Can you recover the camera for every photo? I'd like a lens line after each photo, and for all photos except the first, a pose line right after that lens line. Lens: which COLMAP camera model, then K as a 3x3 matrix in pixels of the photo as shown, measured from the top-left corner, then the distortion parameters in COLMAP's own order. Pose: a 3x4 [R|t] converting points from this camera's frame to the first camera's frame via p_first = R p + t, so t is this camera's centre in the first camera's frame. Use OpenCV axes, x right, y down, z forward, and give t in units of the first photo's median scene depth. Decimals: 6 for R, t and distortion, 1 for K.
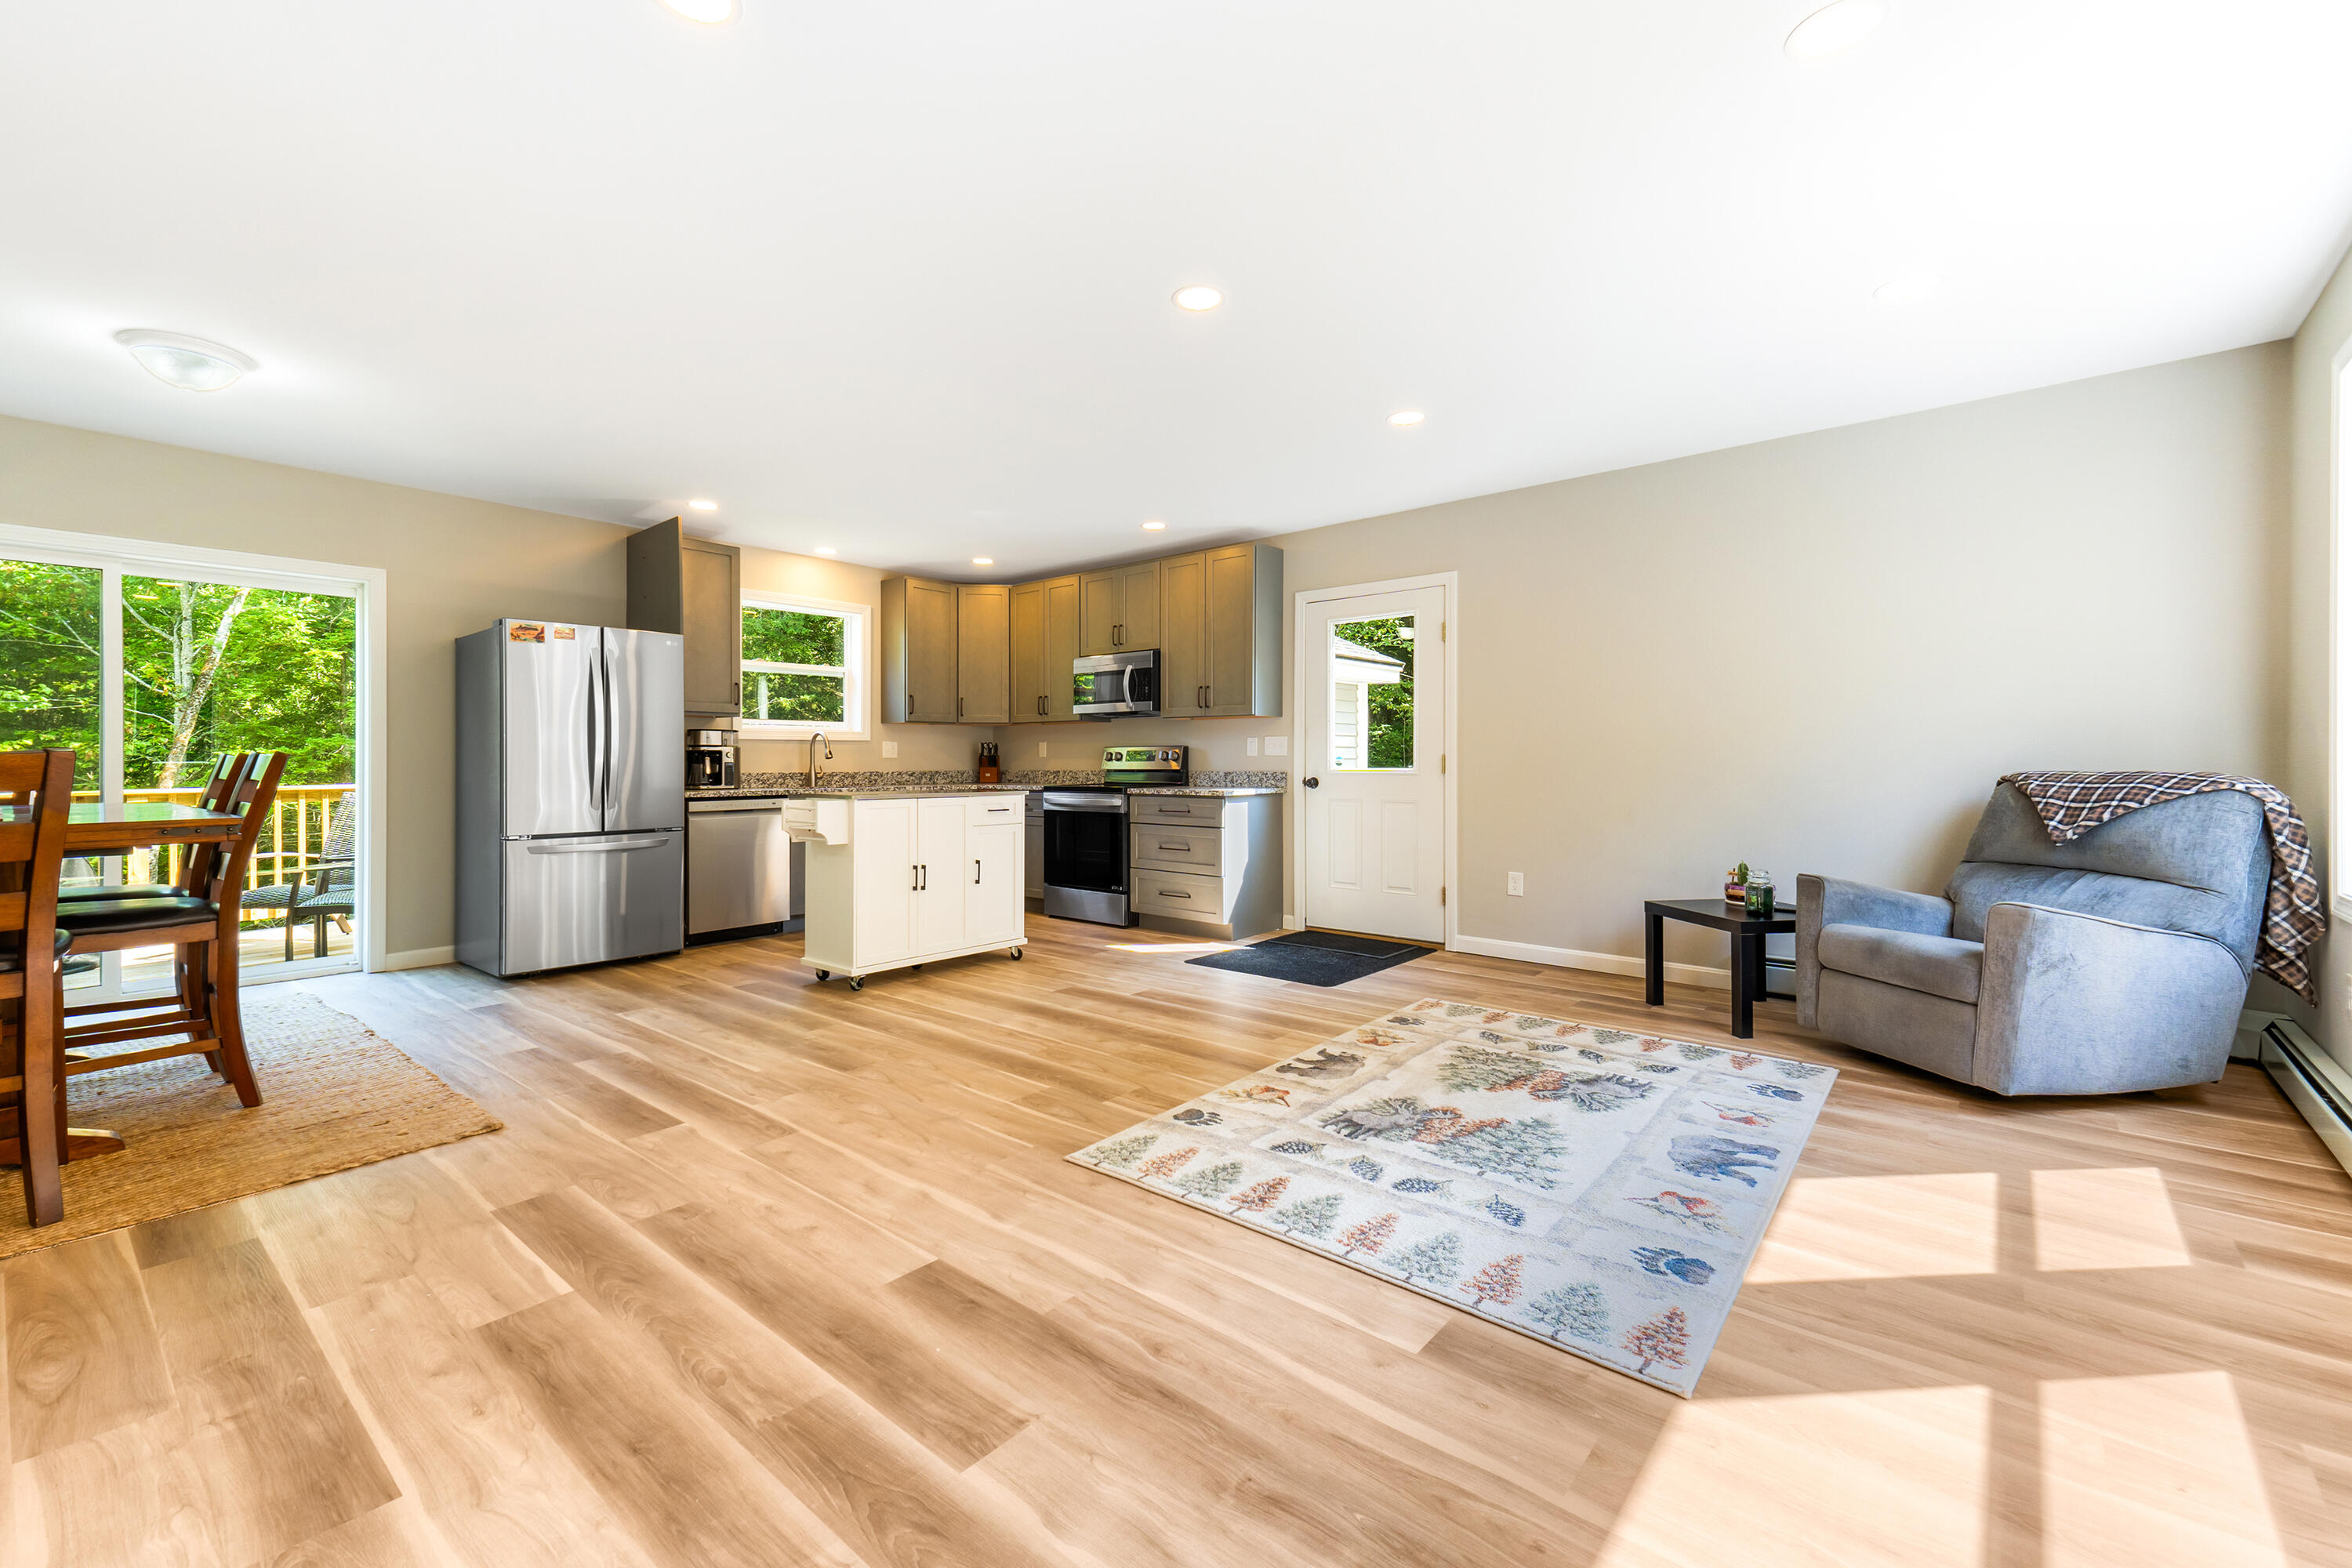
lens RADIAL K [[968.7, 0, 1162.6], [0, 968.7, 776.2], [0, 0, 1]] dist [0.022843, -0.000699]
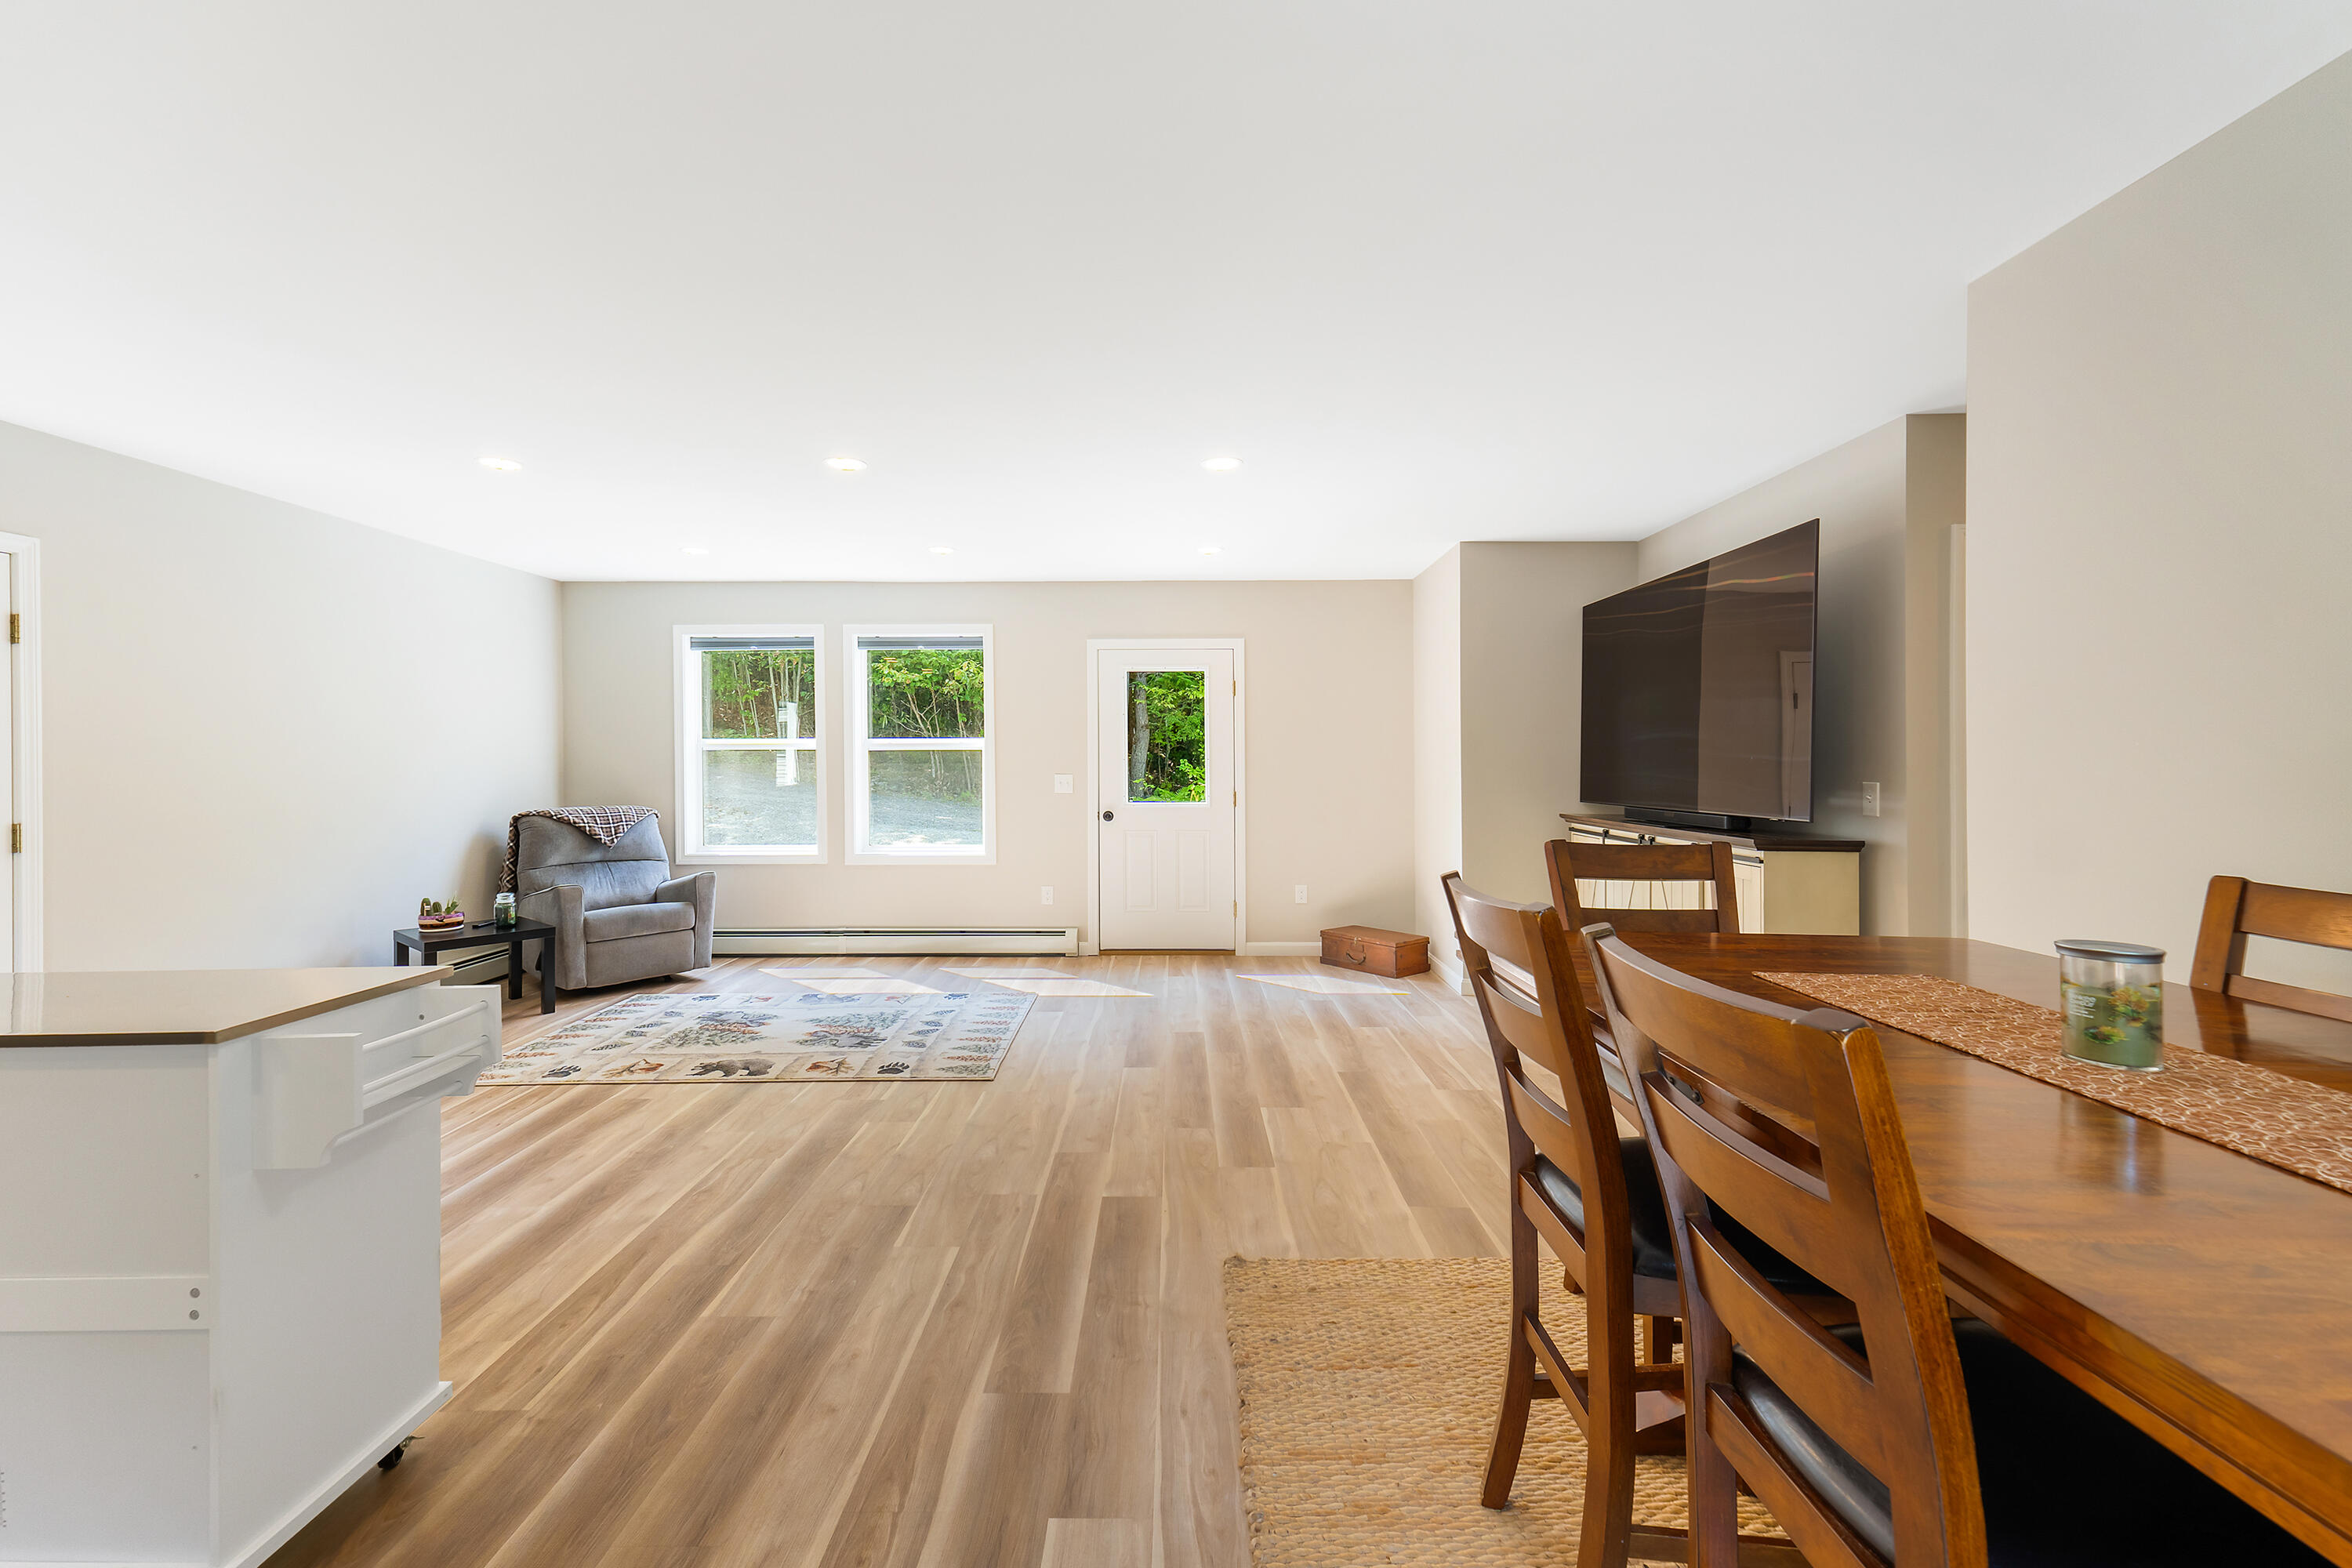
lens RADIAL K [[968.7, 0, 1162.6], [0, 968.7, 776.2], [0, 0, 1]] dist [0.022843, -0.000699]
pose [[-0.640086, -0.008478, 0.768257, -1.075887], [0.015268, 0.999601, 0.023752, -0.087417], [-0.768152, 0.026933, -0.639701, 1.310696]]
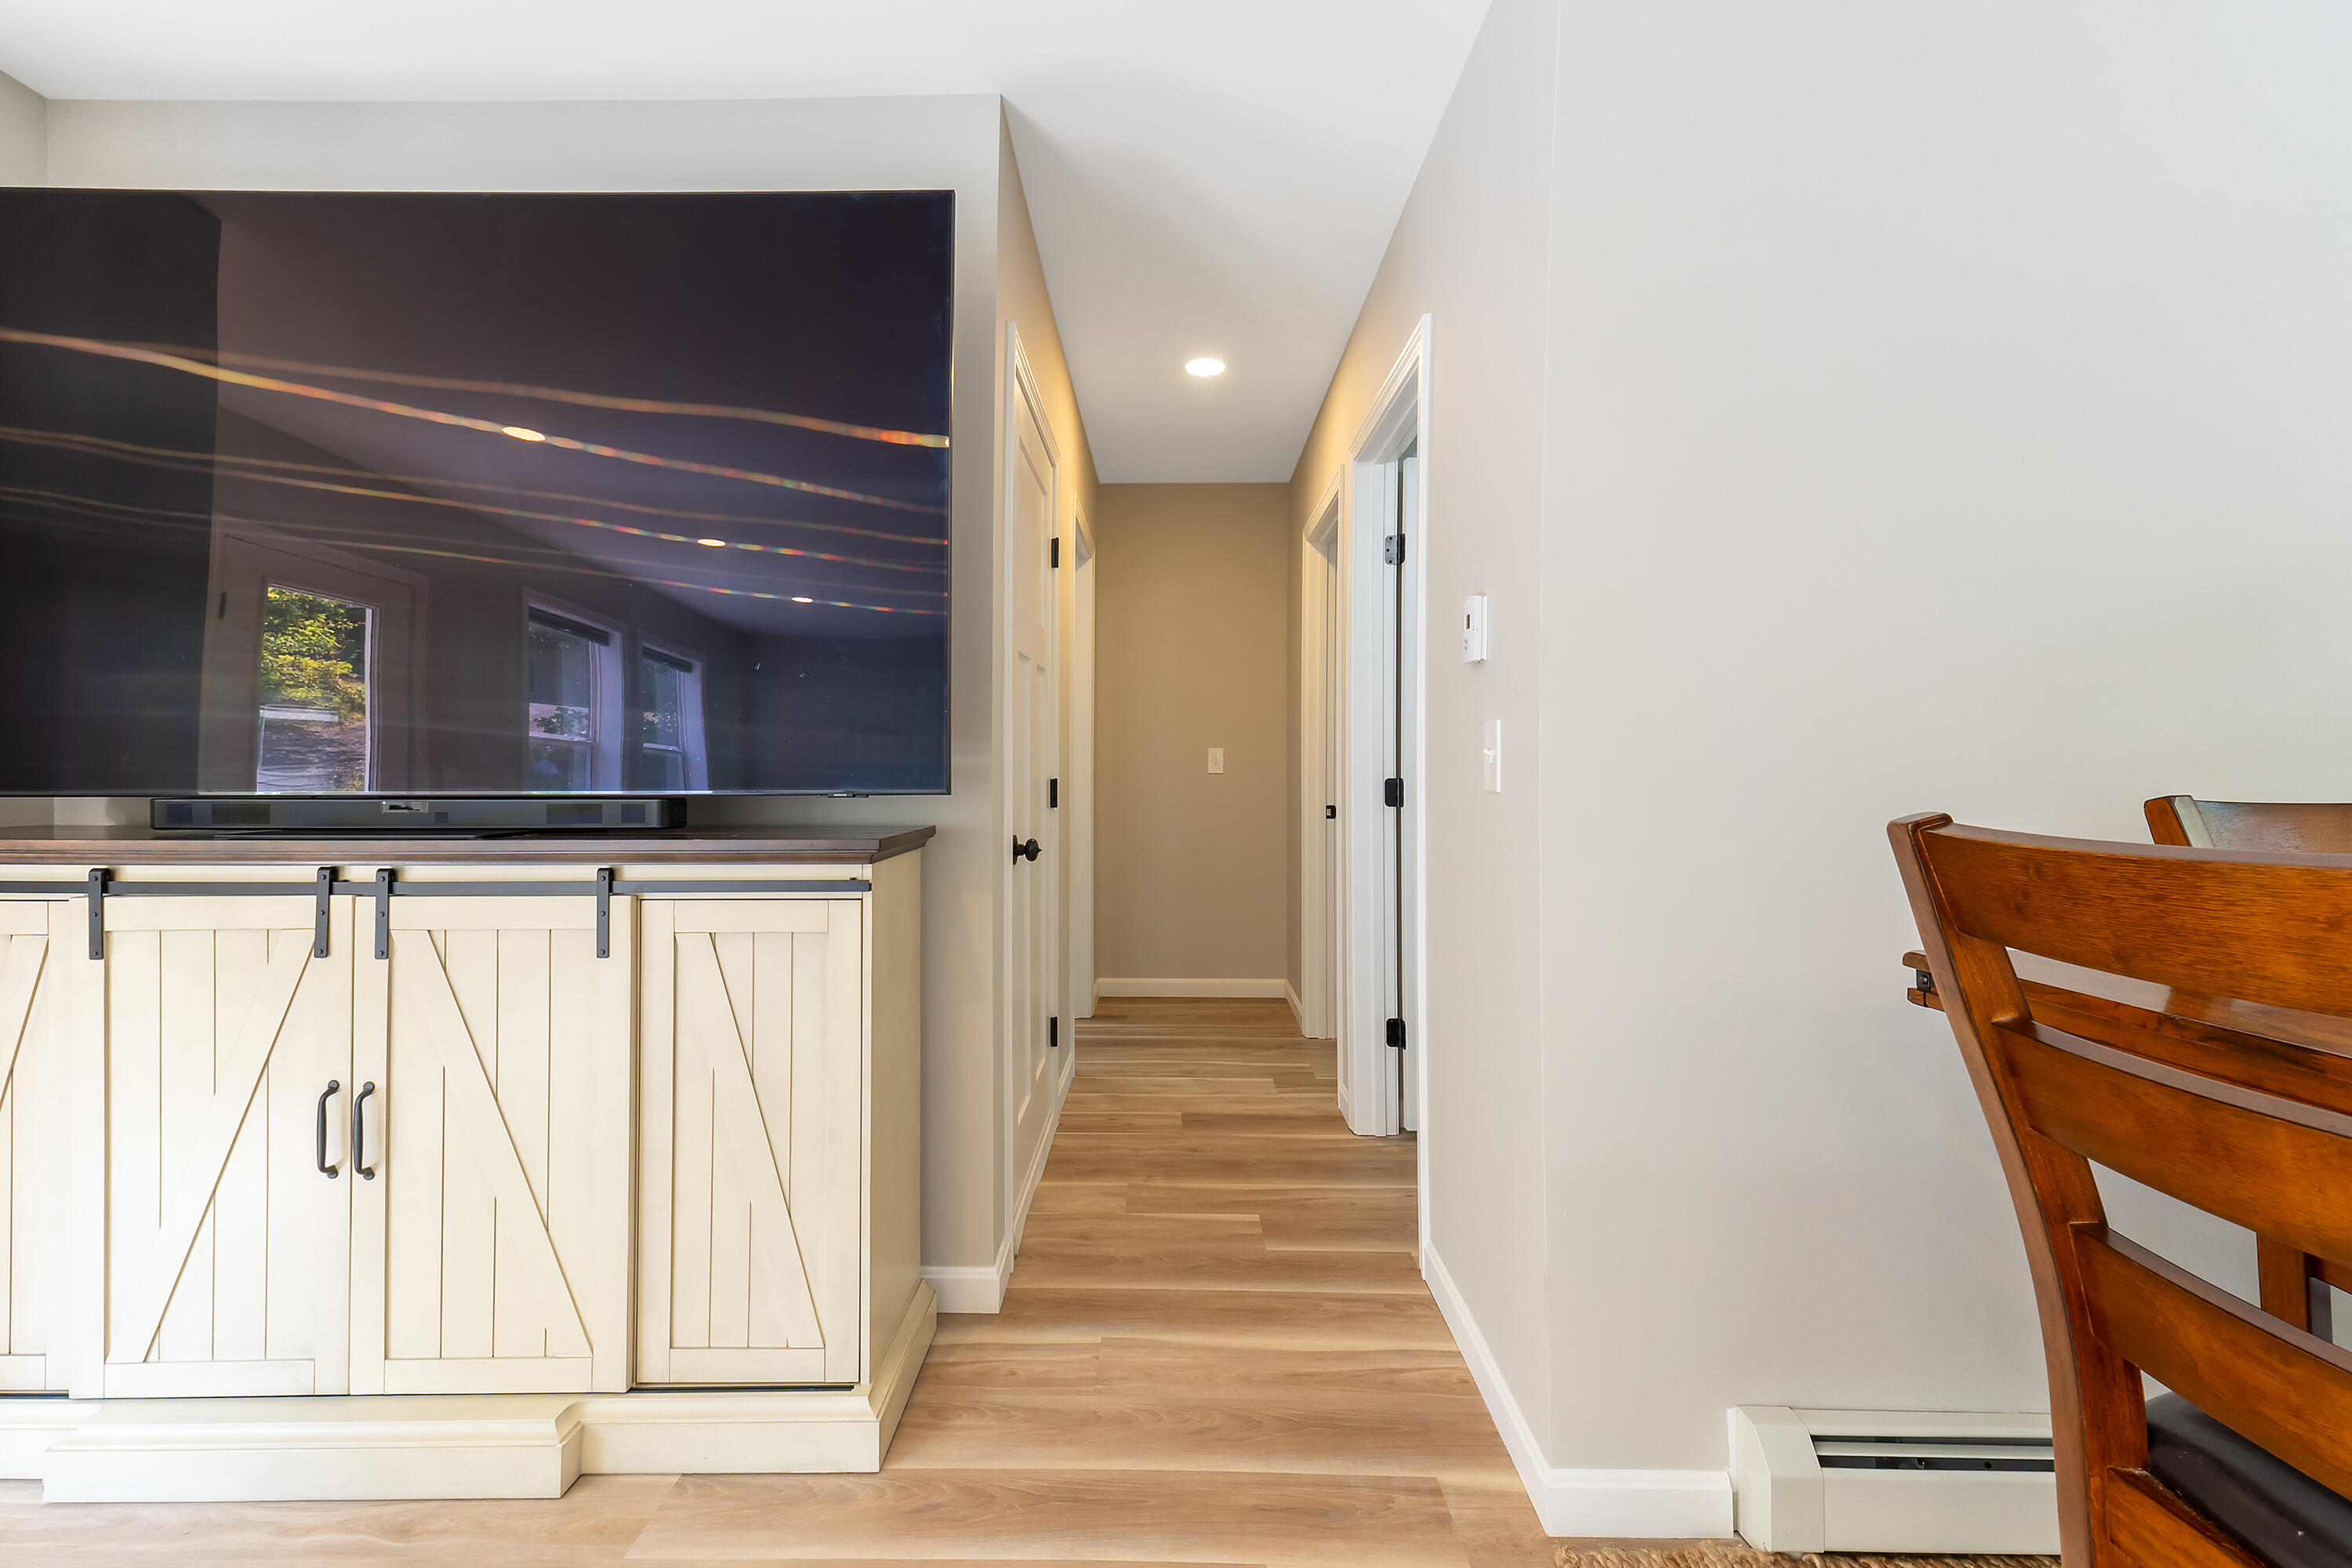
lens RADIAL K [[968.7, 0, 1162.6], [0, 968.7, 776.2], [0, 0, 1]] dist [0.022843, -0.000699]
pose [[-0.764392, 0.010383, -0.644668, -0.499179], [-0.012559, 0.999441, 0.030988, -0.035542], [0.644629, 0.031783, -0.763834, 0.640153]]
